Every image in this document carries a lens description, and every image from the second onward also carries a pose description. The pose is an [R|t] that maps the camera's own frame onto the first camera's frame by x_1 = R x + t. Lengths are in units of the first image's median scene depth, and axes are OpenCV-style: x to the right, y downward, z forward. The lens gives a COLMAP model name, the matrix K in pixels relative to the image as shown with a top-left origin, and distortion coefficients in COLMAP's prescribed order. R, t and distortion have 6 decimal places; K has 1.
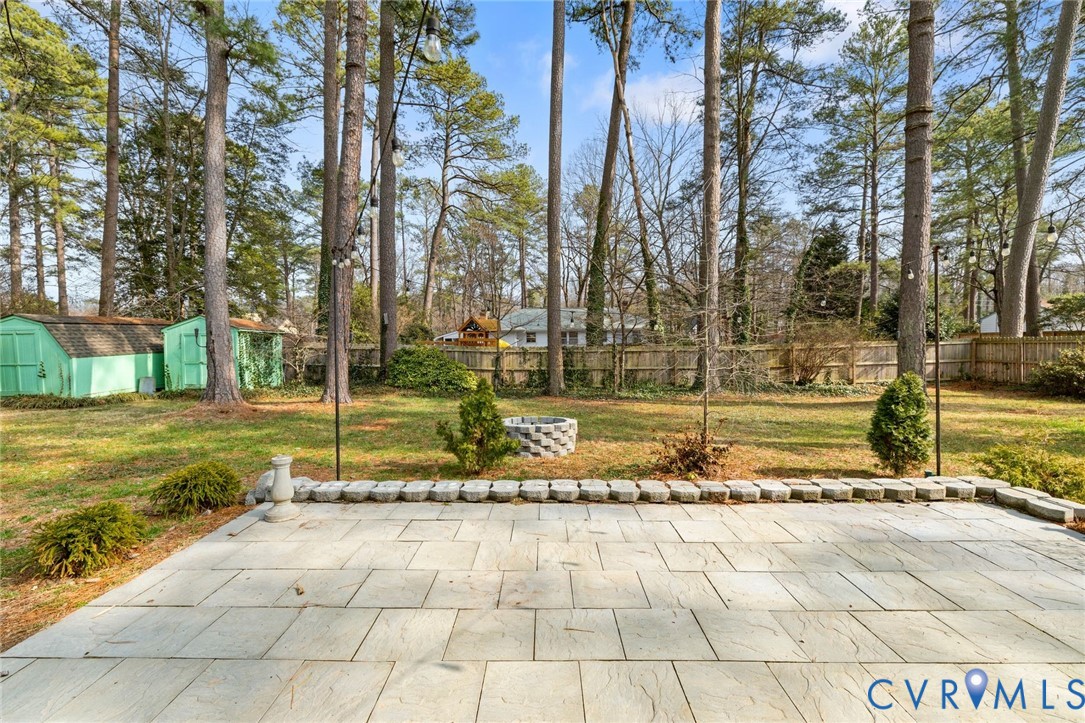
lens RADIAL K [[470.6, 0, 539.7], [0, 470.6, 357.4], [0, 0, 1]] dist [-0.000735, -0.000062]
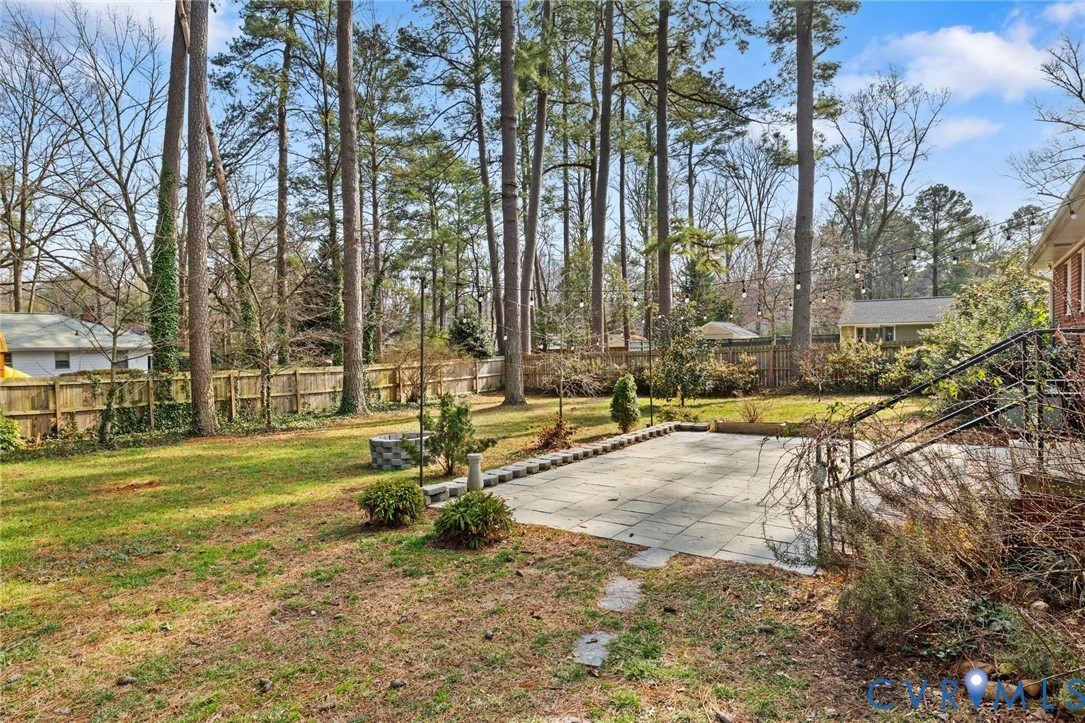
lens RADIAL K [[590.9, 0, 548.8], [0, 590.9, 354.4], [0, 0, 1]] dist [-0.001845, -0.000200]
pose [[0.593290, -0.011684, 0.804904, -0.820883], [0.050517, 0.998464, -0.022742, -0.002676], [-0.803402, 0.054154, 0.592970, -0.071975]]
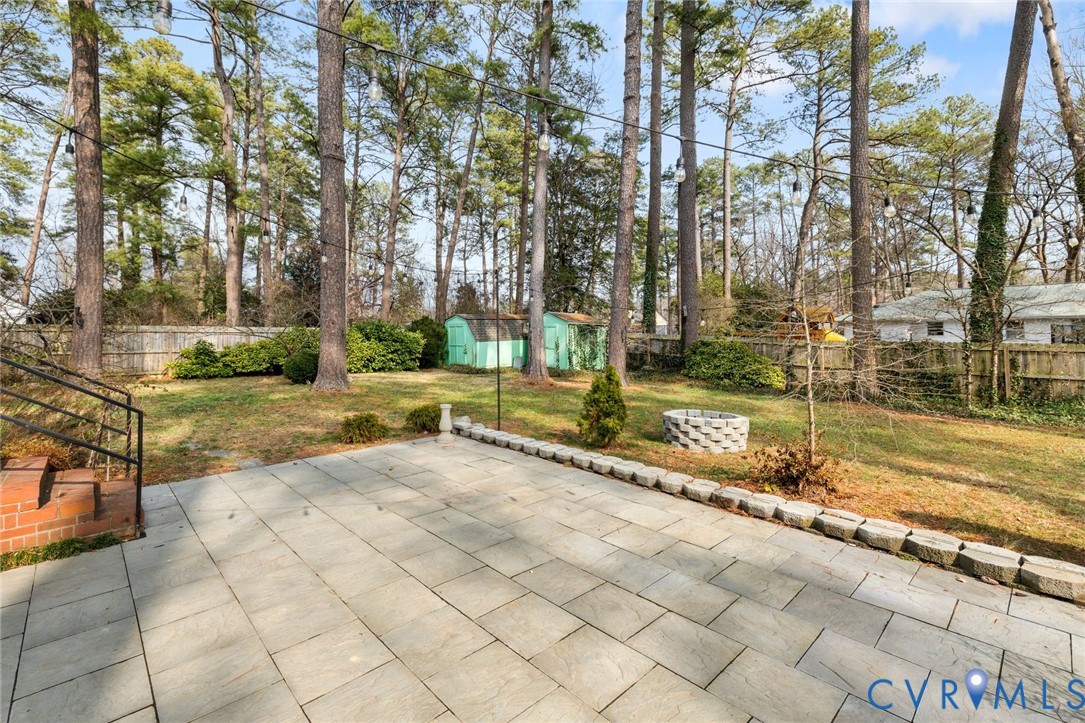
lens RADIAL K [[497.0, 0, 542.4], [0, 497.0, 325.7], [0, 0, 1]] dist [0.001052, -0.000377]
pose [[0.694837, -0.001057, -0.719167, 0.555703], [-0.031269, 0.999009, -0.031679, -0.010891], [0.718487, 0.044499, 0.694115, 0.015606]]
